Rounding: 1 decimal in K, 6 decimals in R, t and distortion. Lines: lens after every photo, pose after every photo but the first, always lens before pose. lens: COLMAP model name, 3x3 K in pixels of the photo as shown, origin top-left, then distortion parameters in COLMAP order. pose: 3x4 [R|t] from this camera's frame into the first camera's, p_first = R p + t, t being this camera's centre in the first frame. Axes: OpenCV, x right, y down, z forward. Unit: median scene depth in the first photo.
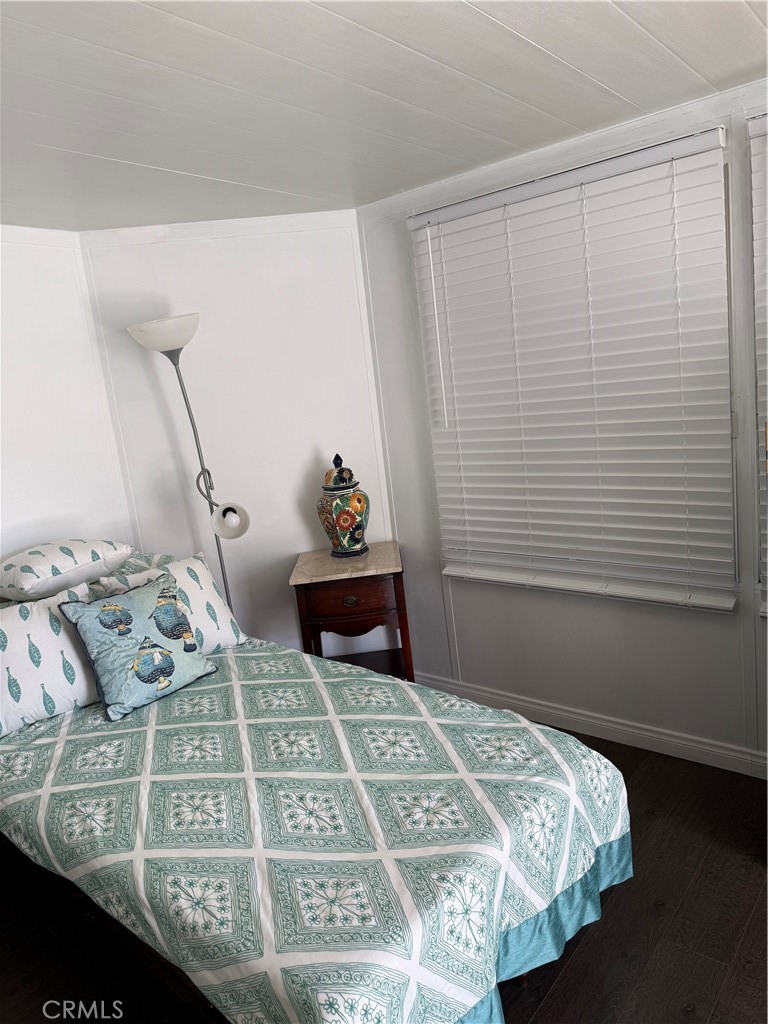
lens RADIAL K [[707.1, 0, 384.0], [0, 707.1, 512.0], [0, 0, 1]] dist [0.136226, -0.201258]
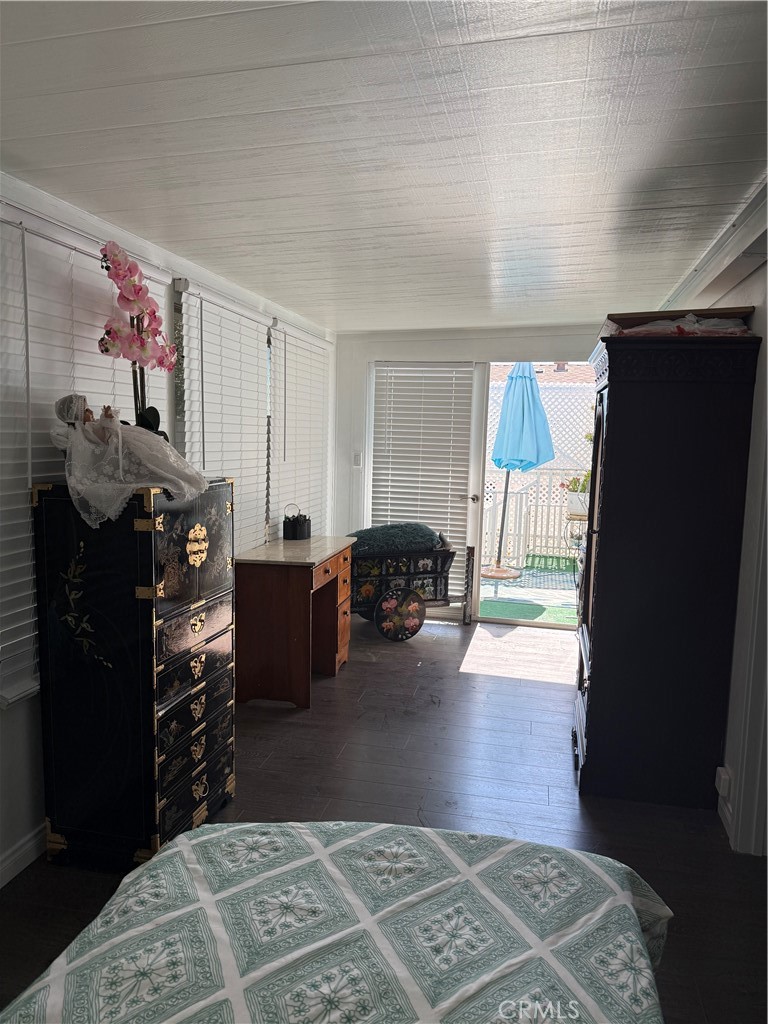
lens RADIAL K [[700.8, 0, 384.0], [0, 700.8, 512.0], [0, 0, 1]] dist [0.003412, 0.000225]
pose [[-0.440450, -0.001436, 0.897776, -0.843179], [0.201201, 0.974405, 0.100268, -0.154526], [-0.874941, 0.224797, -0.428888, 1.413486]]
